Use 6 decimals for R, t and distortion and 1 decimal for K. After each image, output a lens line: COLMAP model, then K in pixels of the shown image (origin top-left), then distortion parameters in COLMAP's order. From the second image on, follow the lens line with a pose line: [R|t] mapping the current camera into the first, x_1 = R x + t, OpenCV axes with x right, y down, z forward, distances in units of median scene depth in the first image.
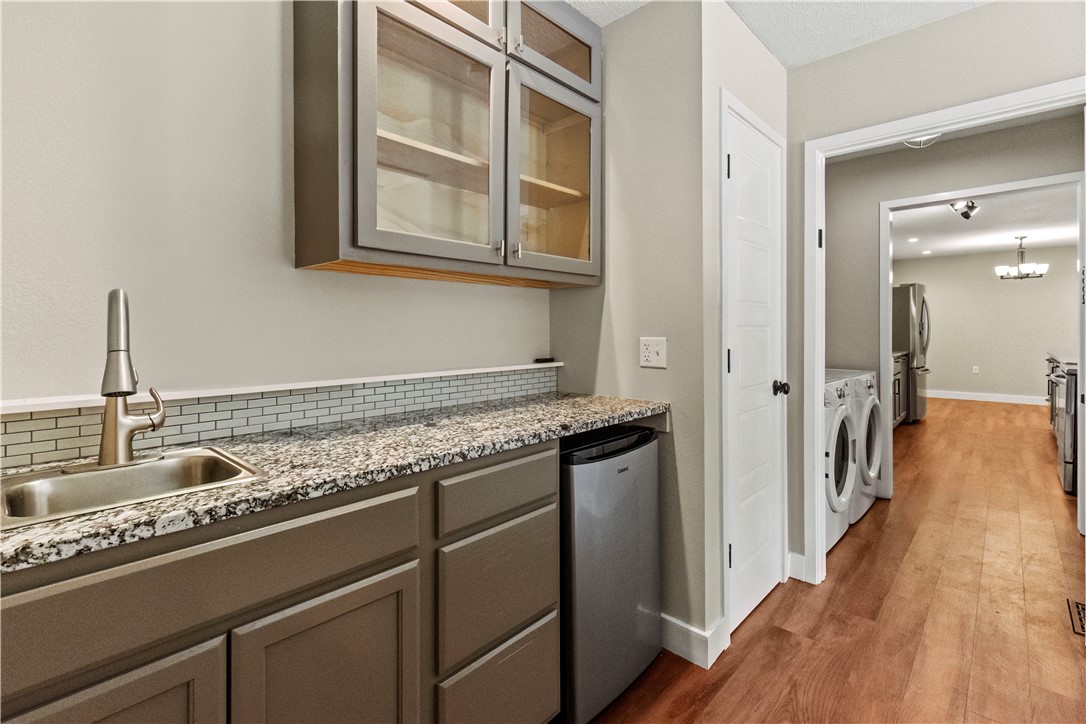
lens RADIAL K [[504.5, 0, 546.9], [0, 504.5, 331.5], [0, 0, 1]] dist [0.002972, 0.000767]
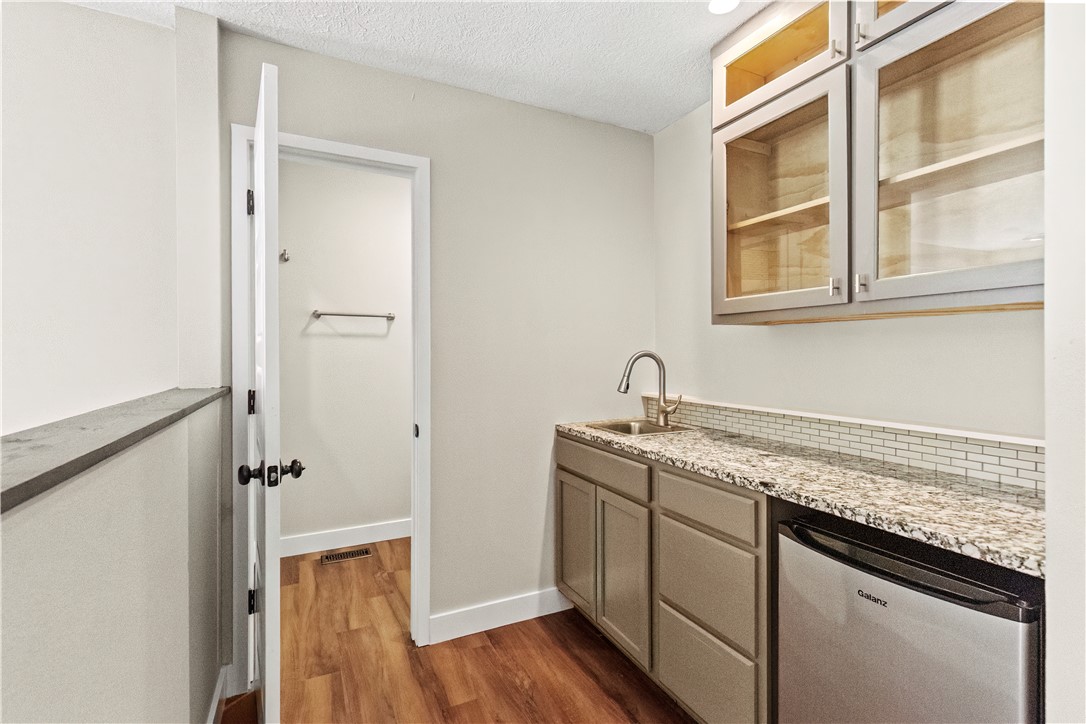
lens RADIAL K [[486.2, 0, 543.0], [0, 486.2, 362.0], [0, 0, 1]] dist [-0.001764, -0.000225]
pose [[-0.362786, 0.022681, -0.931596, 0.920652], [-0.001624, 0.999687, 0.024971, -0.052980], [0.931871, 0.010572, -0.362636, 0.847435]]
